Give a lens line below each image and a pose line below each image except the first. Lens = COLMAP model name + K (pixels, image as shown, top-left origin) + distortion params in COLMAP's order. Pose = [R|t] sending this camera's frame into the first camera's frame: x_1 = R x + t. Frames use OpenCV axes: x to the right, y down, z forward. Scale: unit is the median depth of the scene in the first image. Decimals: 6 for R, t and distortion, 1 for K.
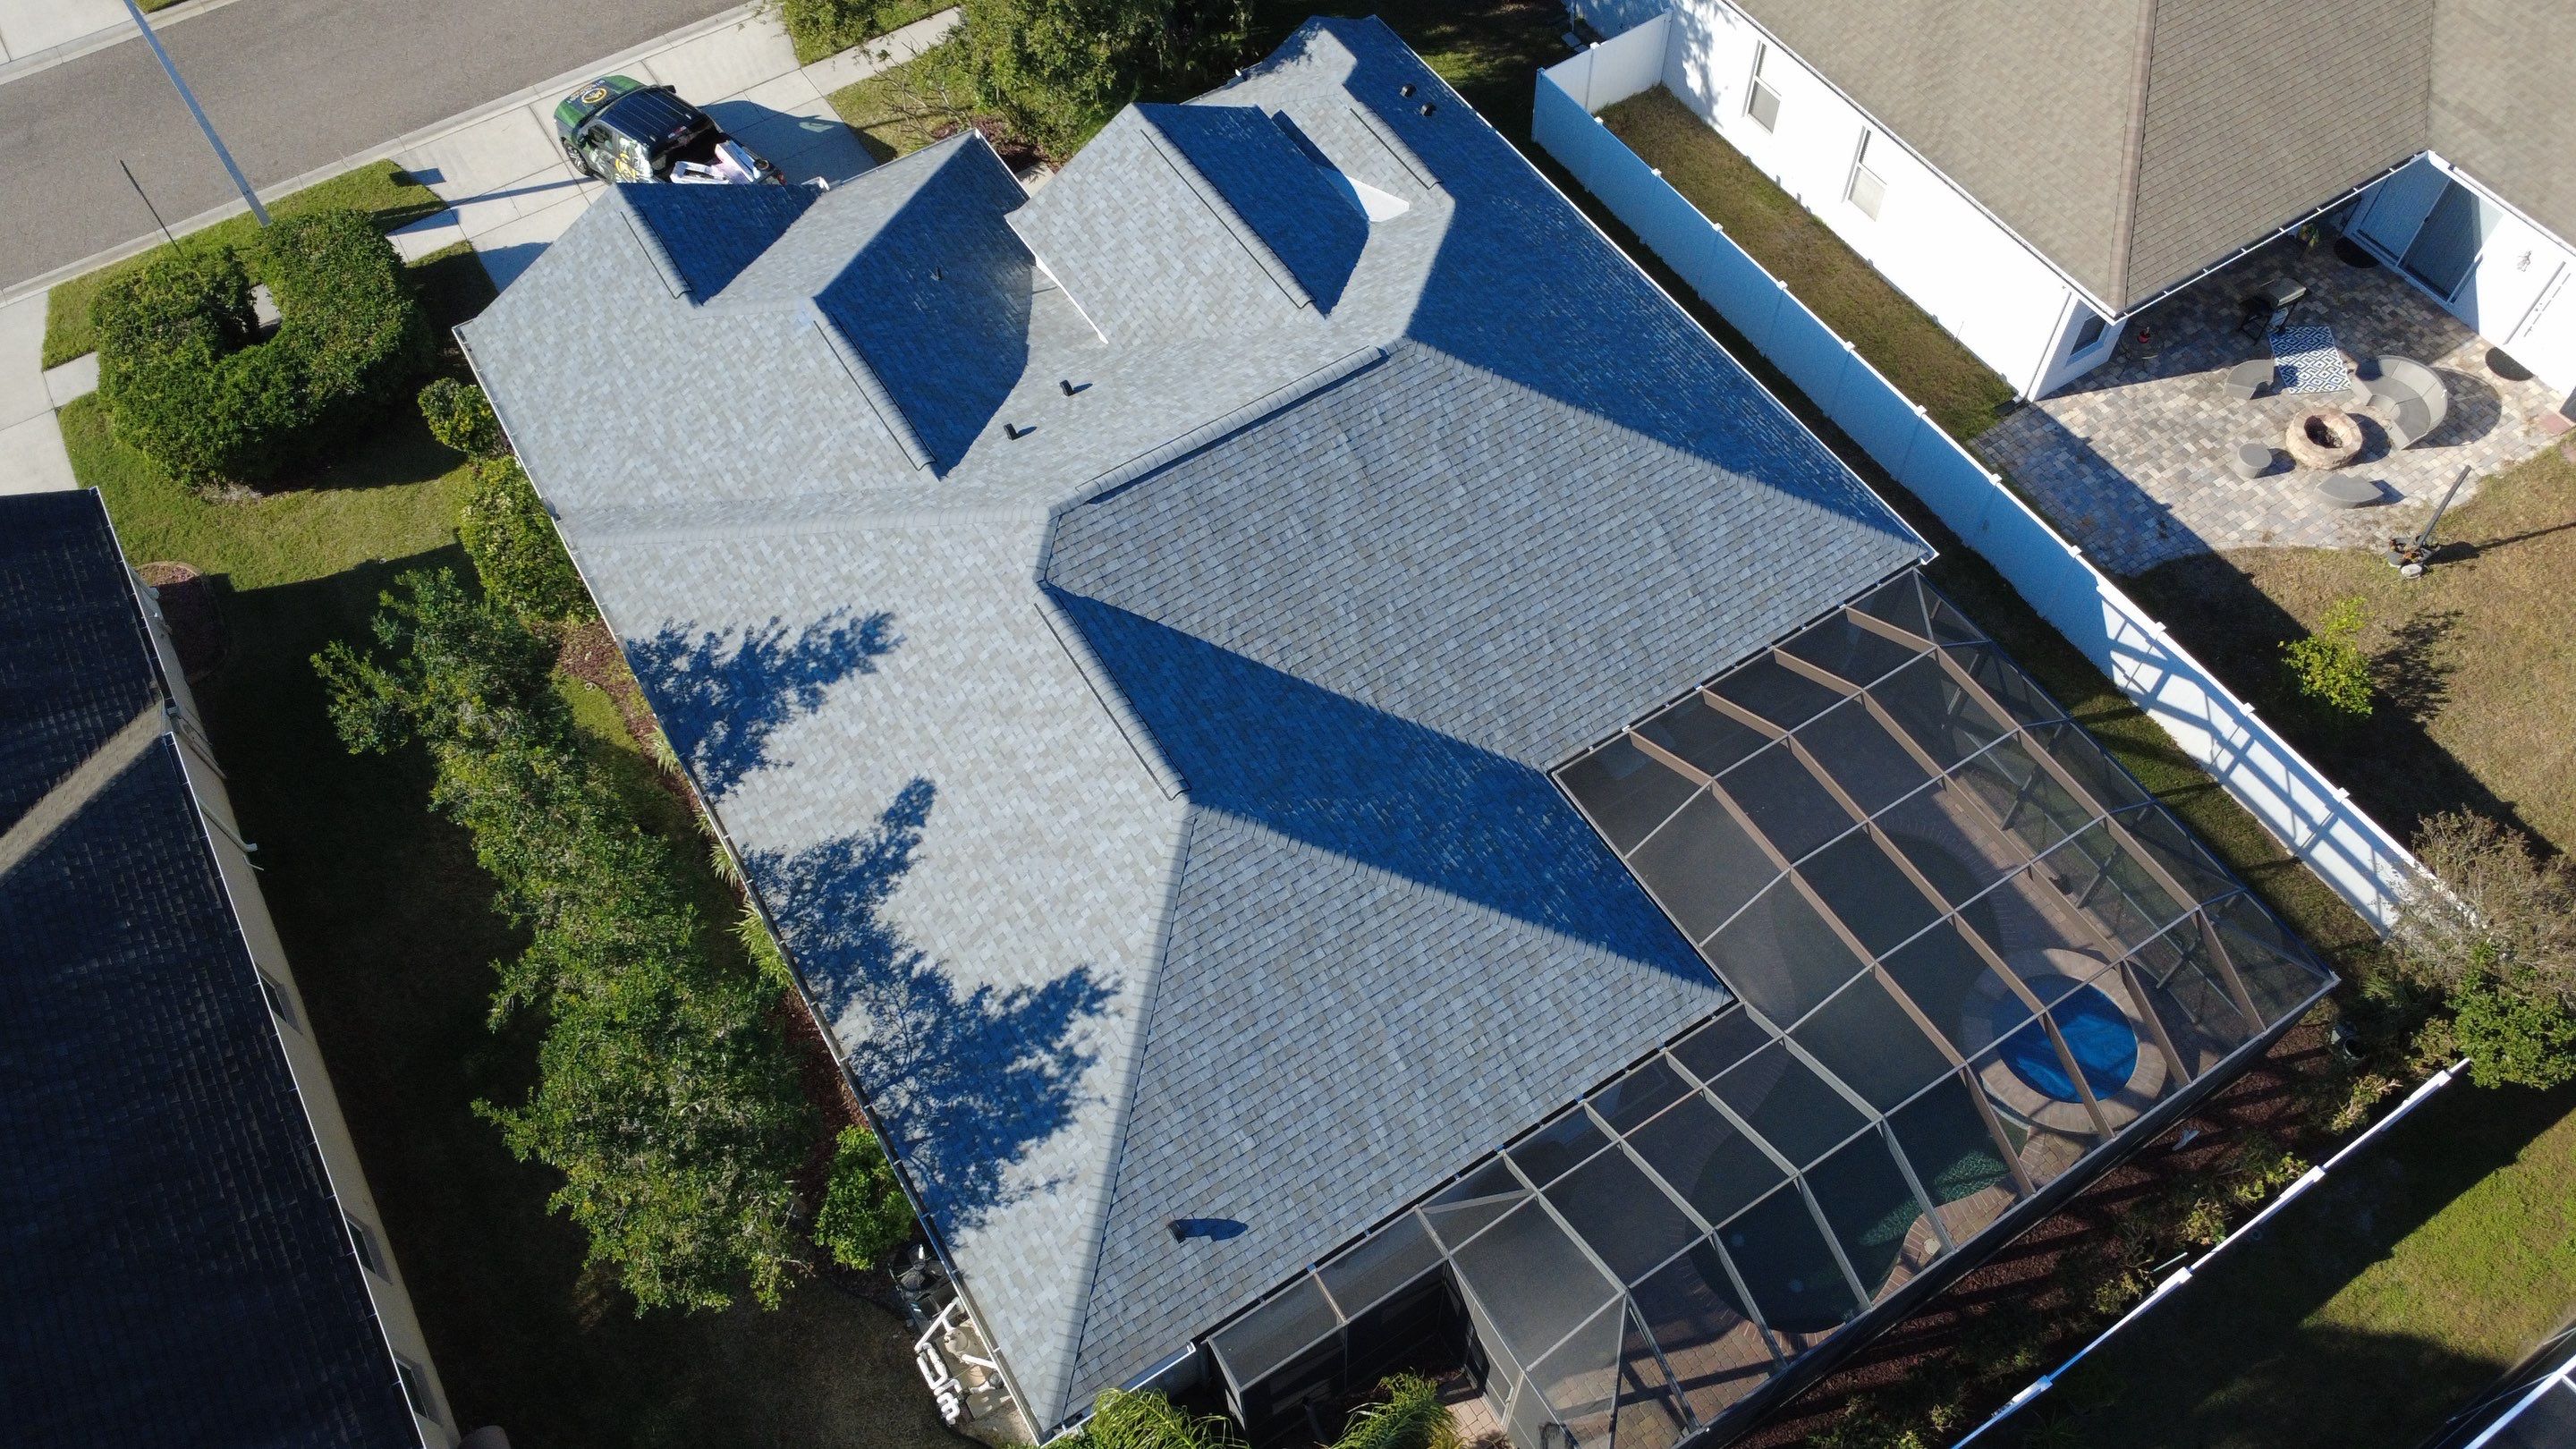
lens RADIAL K [[1881.9, 0, 1283.8], [0, 1881.9, 722.6], [0, 0, 1]] dist [-0.006364, 0.007567]
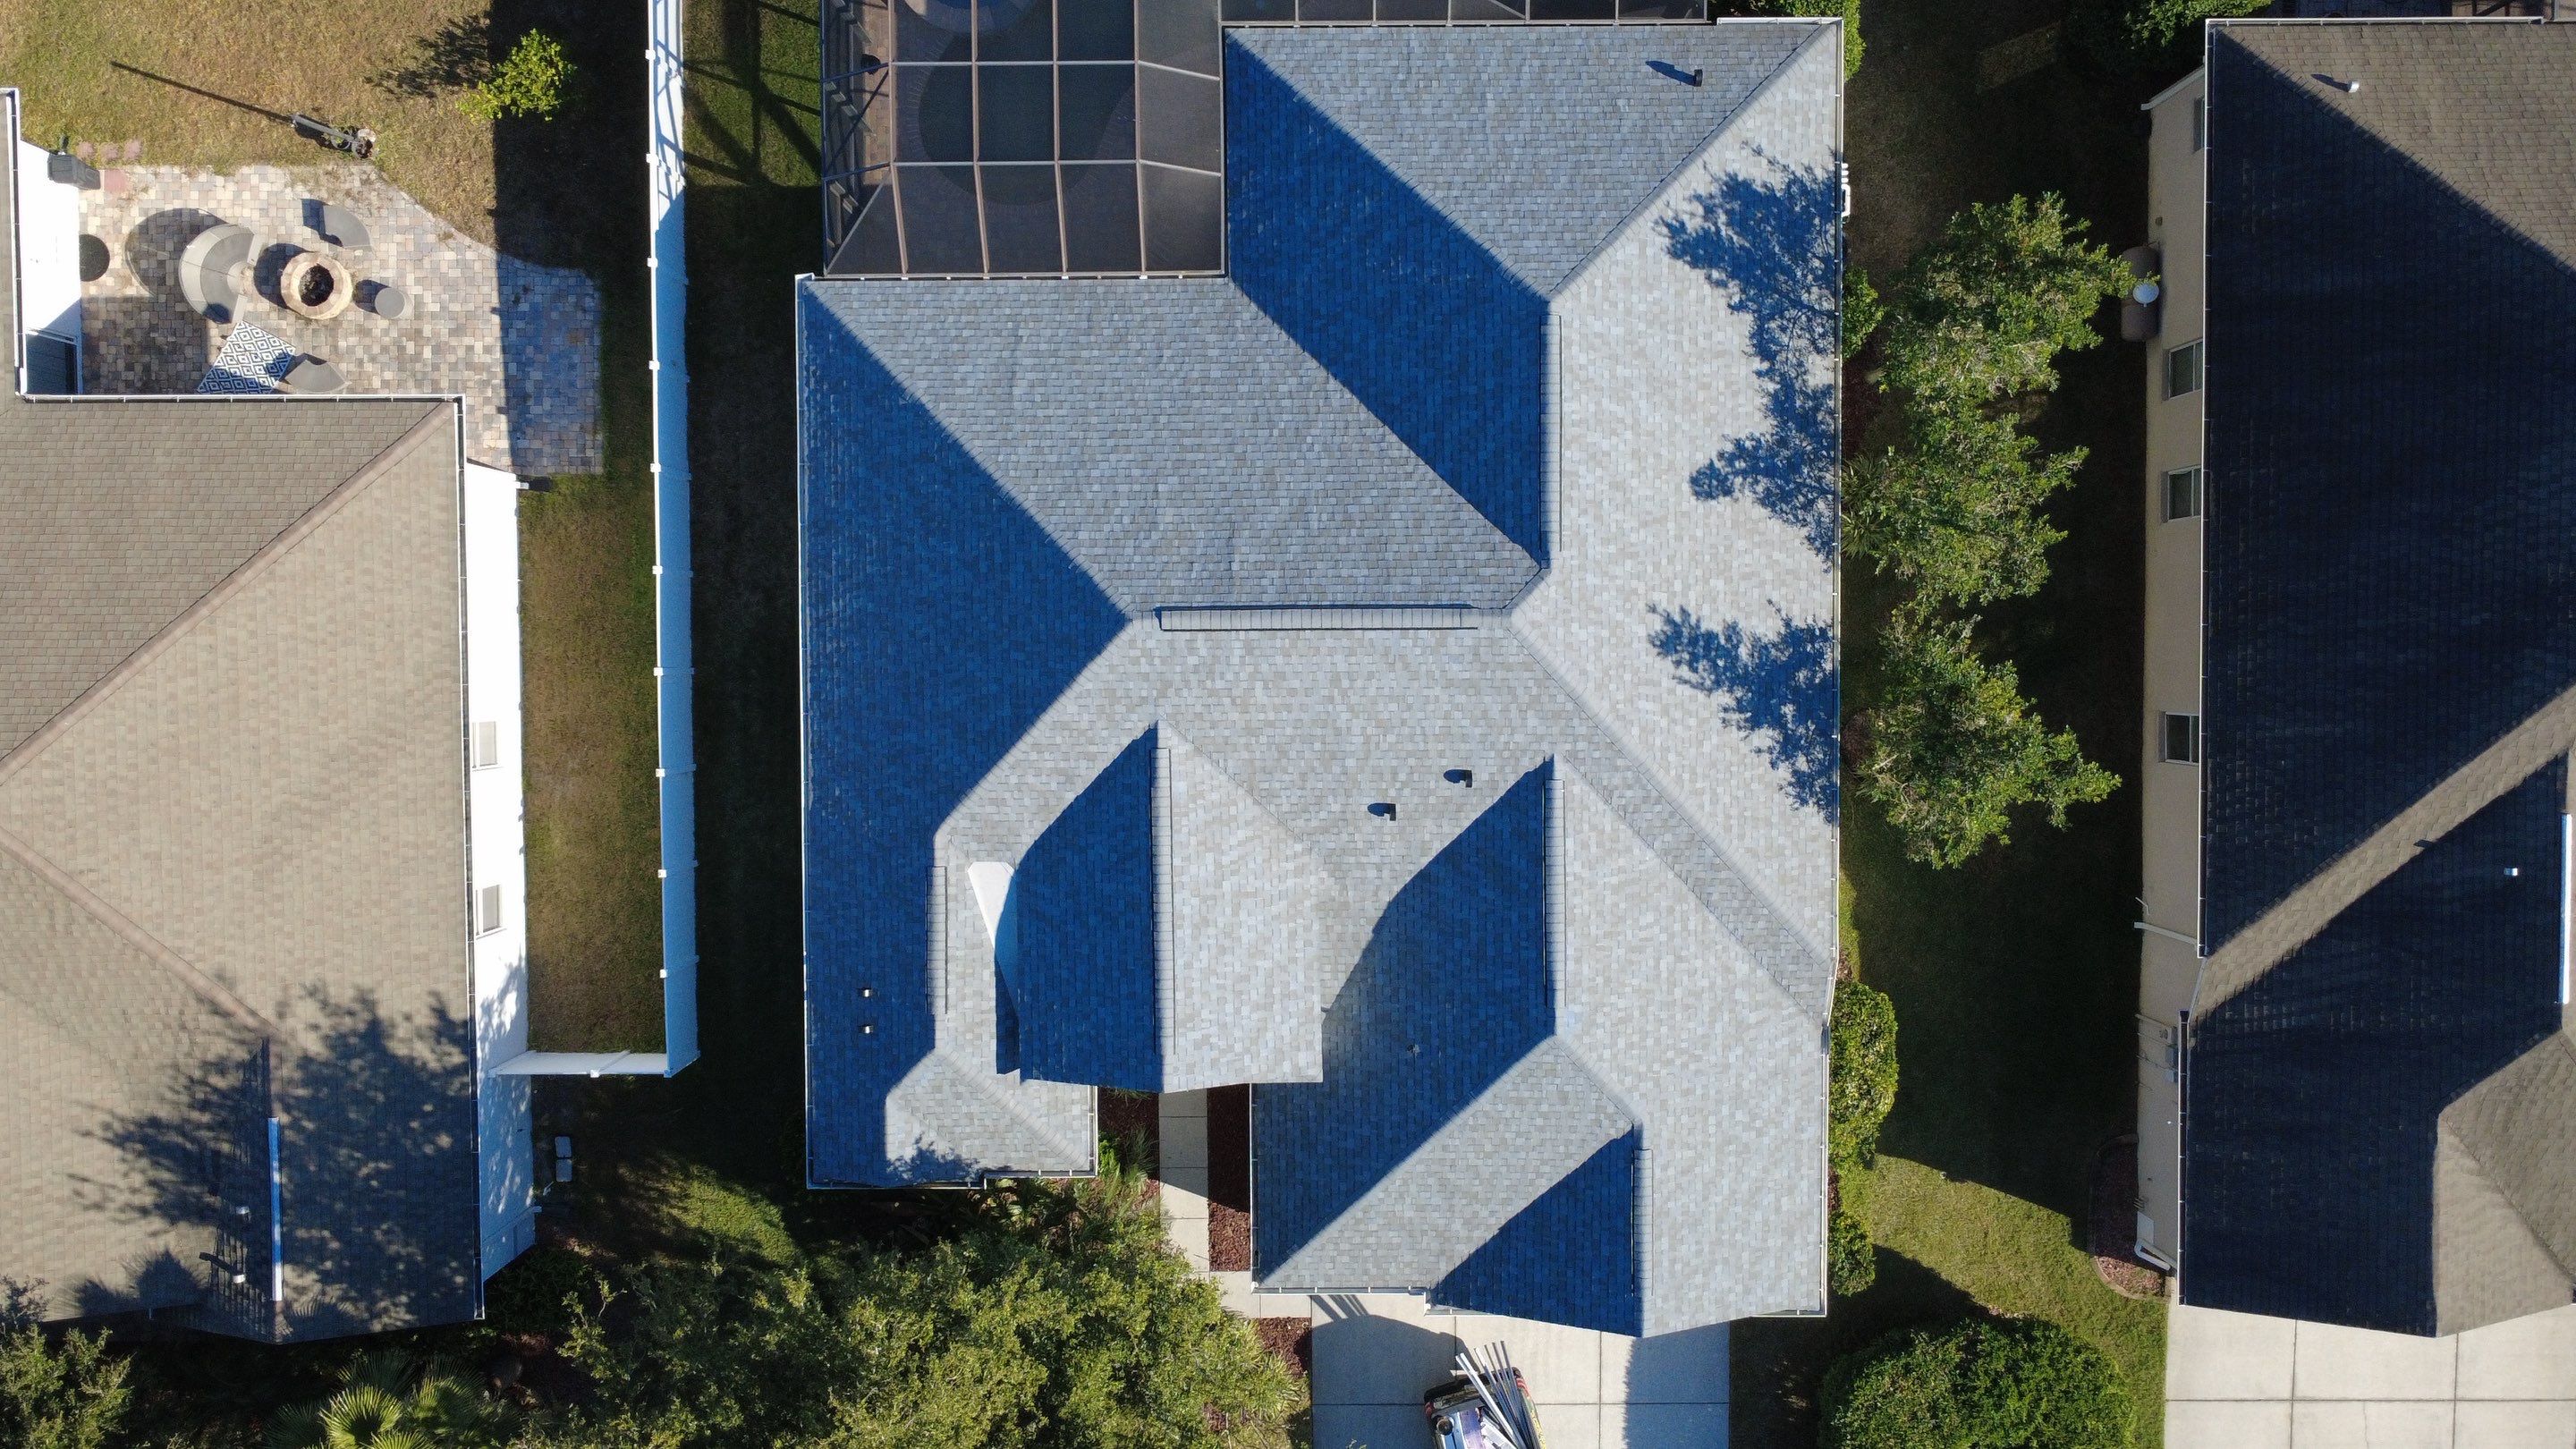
lens RADIAL K [[1881.9, 0, 1286.5], [0, 1881.9, 716.5], [0, 0, 1]] dist [-0.006364, 0.007567]
pose [[-0.851096, -0.524792, 0.015115, -0.054756], [0.456034, -0.724708, 0.516556, -0.743142], [-0.260130, 0.446532, 0.856120, 0.090312]]
